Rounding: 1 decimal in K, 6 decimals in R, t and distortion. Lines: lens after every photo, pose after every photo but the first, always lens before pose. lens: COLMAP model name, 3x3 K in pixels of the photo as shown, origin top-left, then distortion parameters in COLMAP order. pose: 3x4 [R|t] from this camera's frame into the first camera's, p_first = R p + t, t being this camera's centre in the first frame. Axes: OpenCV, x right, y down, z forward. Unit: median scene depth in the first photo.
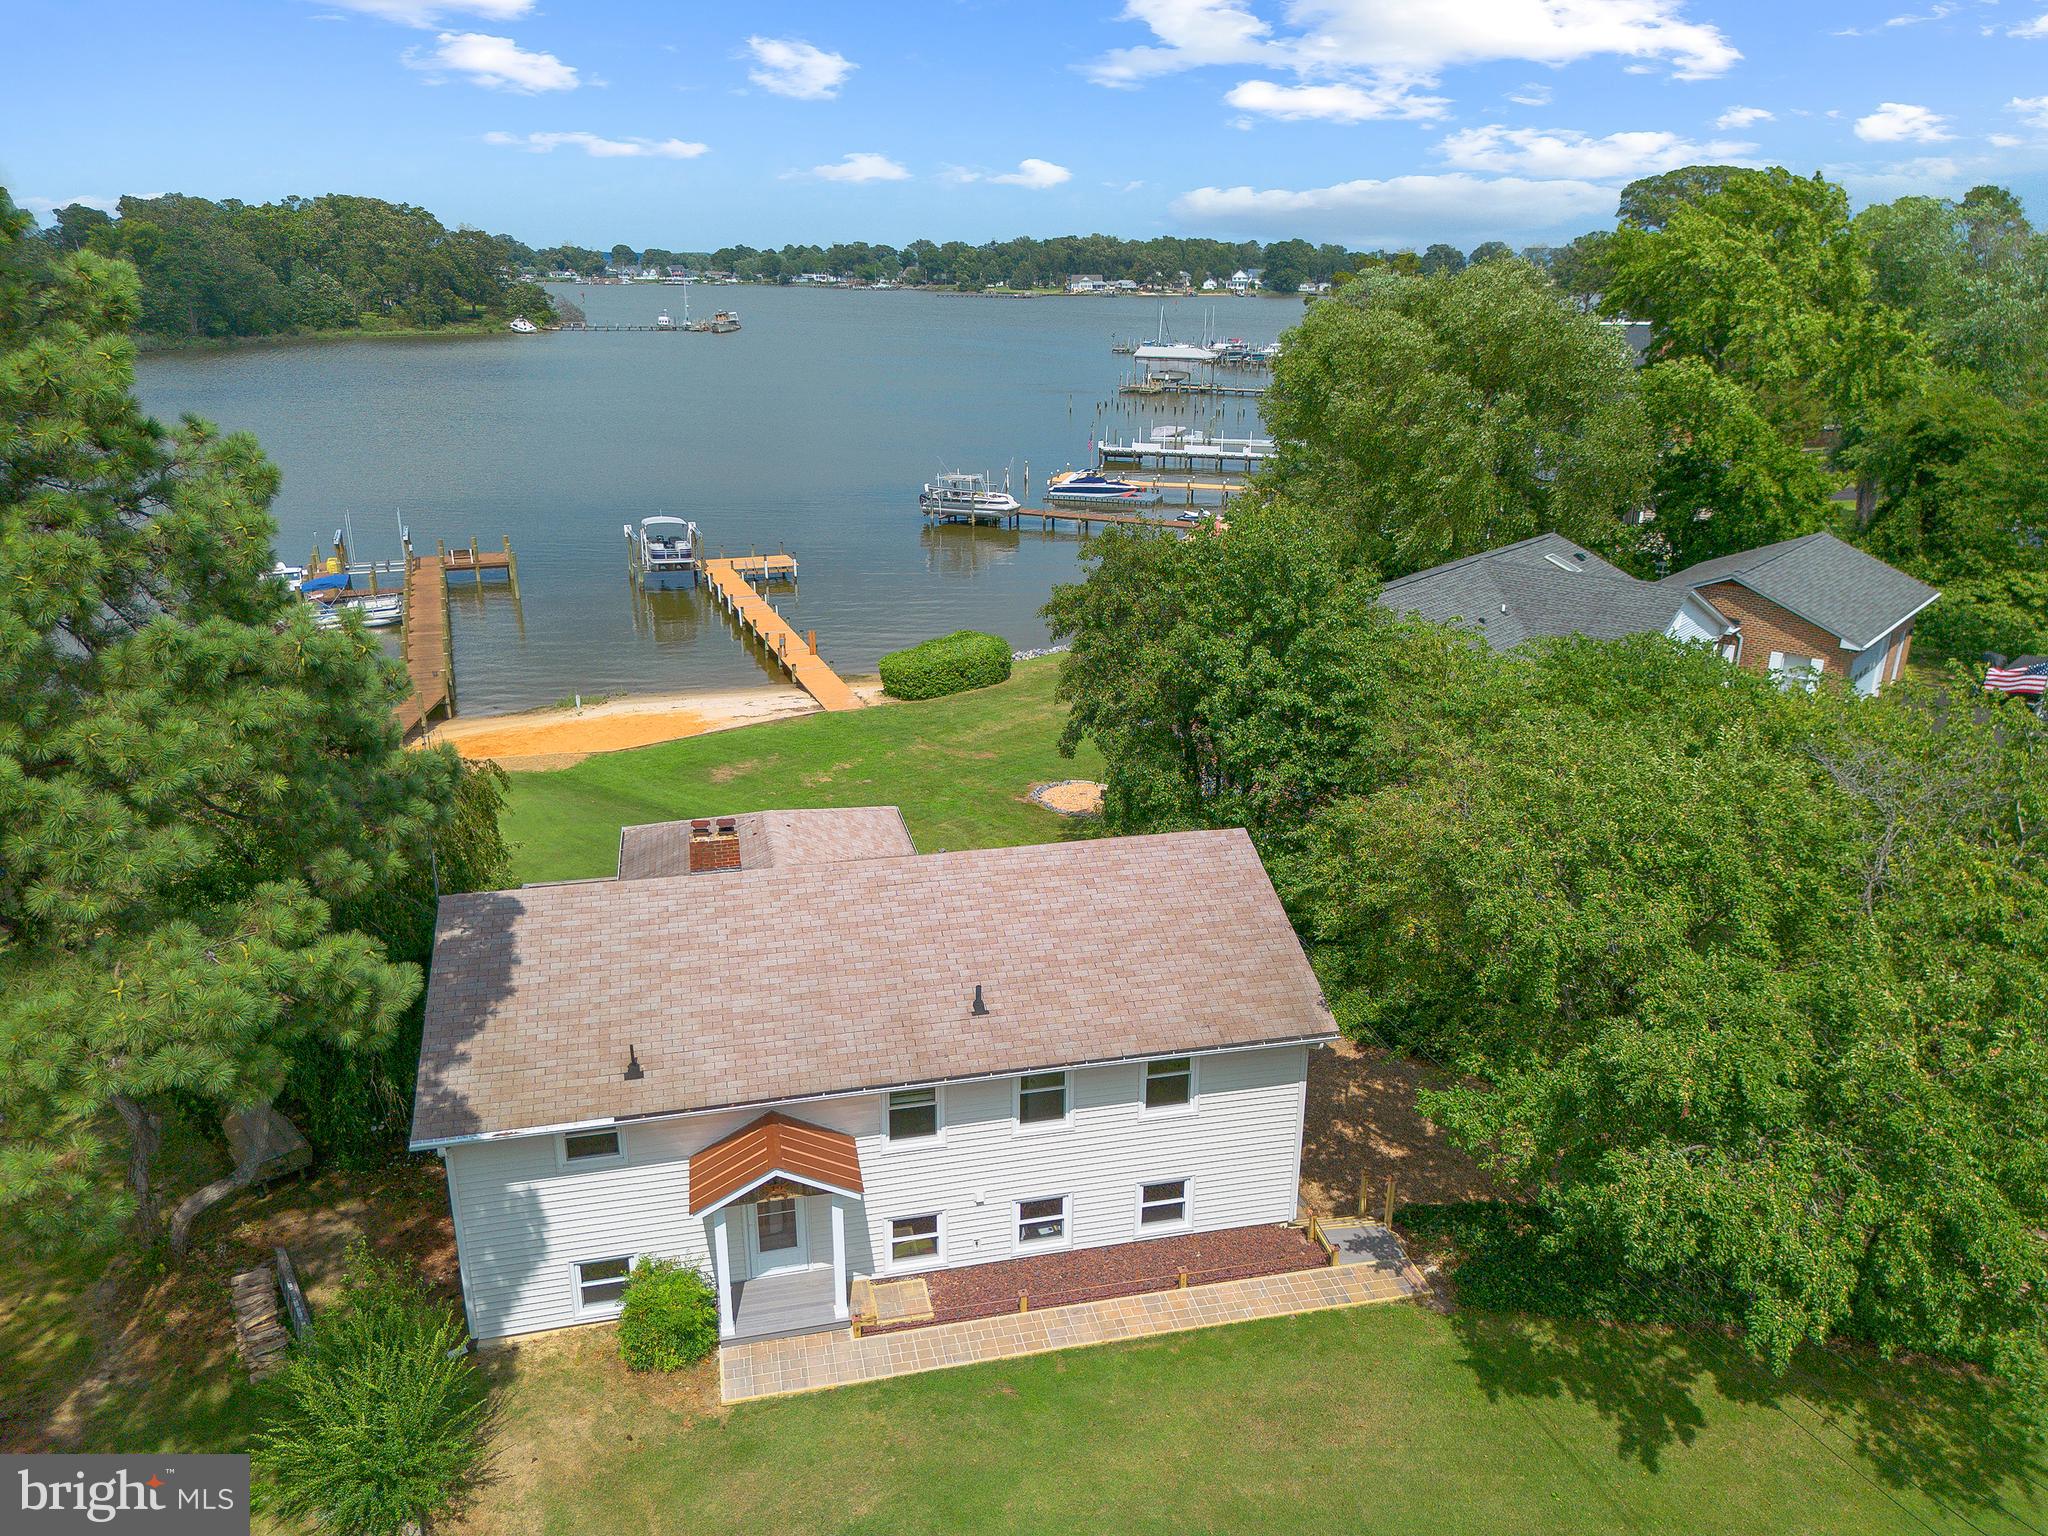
lens RADIAL K [[1440.0, 0, 1021.6], [0, 1440.0, 772.5], [0, 0, 1]] dist [0.063228, -0.047264]
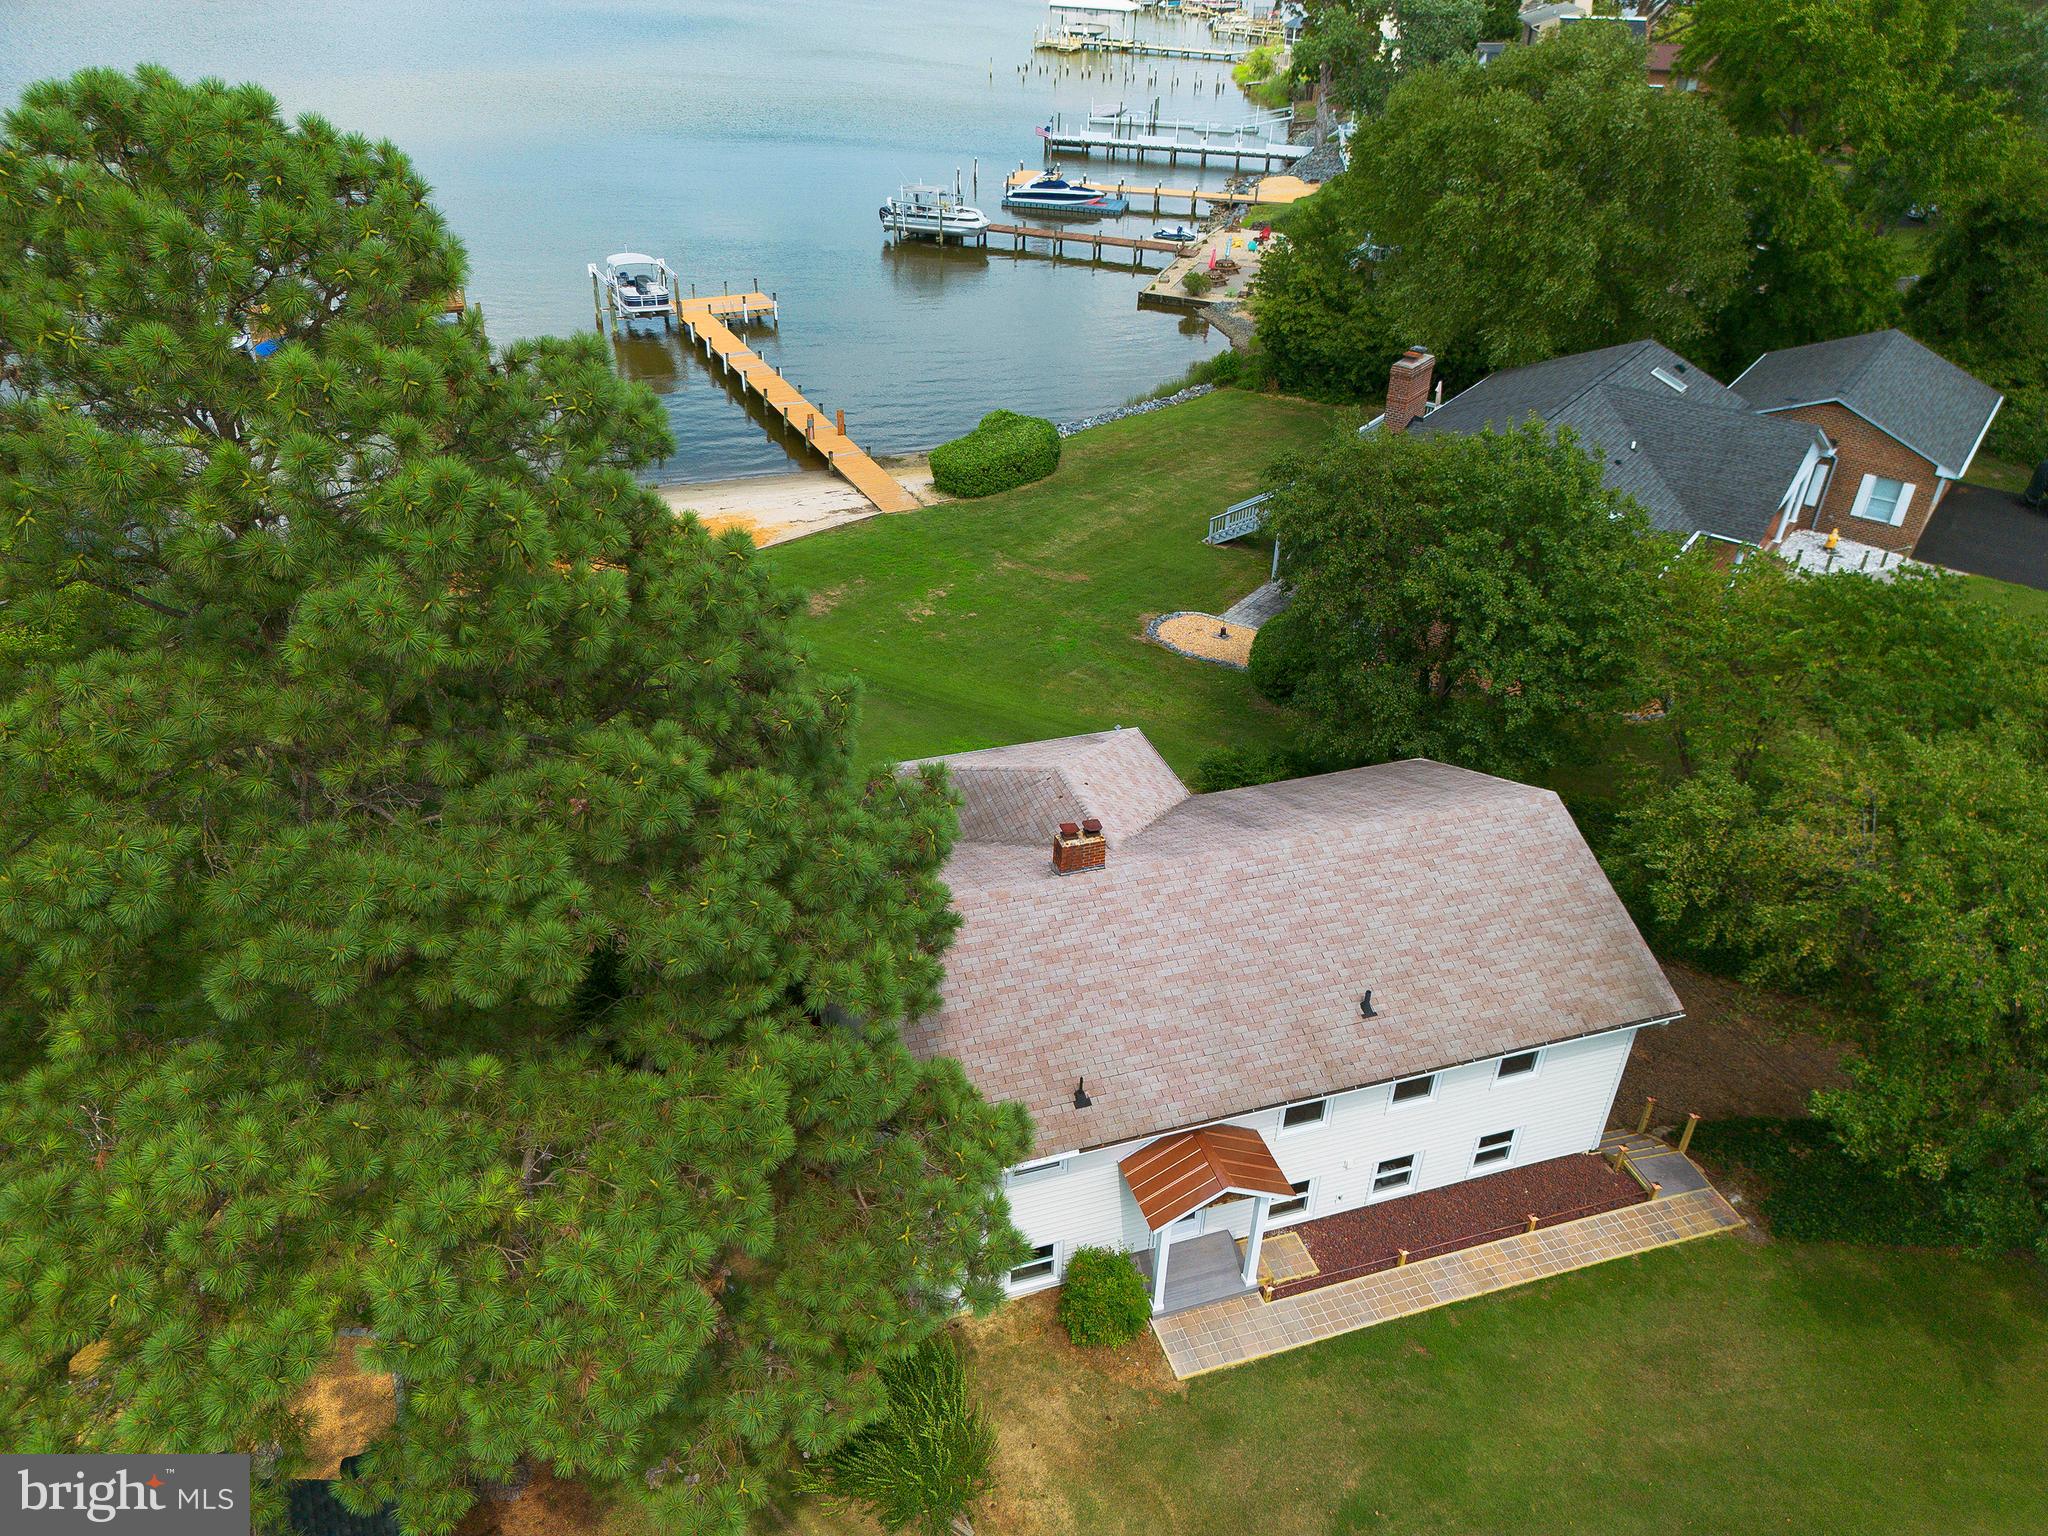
lens RADIAL K [[1440.0, 0, 1025.8], [0, 1440.0, 766.8], [0, 0, 1]] dist [0.063228, -0.047264]
pose [[0.995258, -0.032036, 0.091847, -0.285127], [0.010782, 0.974723, 0.223155, -0.193312], [-0.096675, -0.221107, 0.970446, 0.019759]]
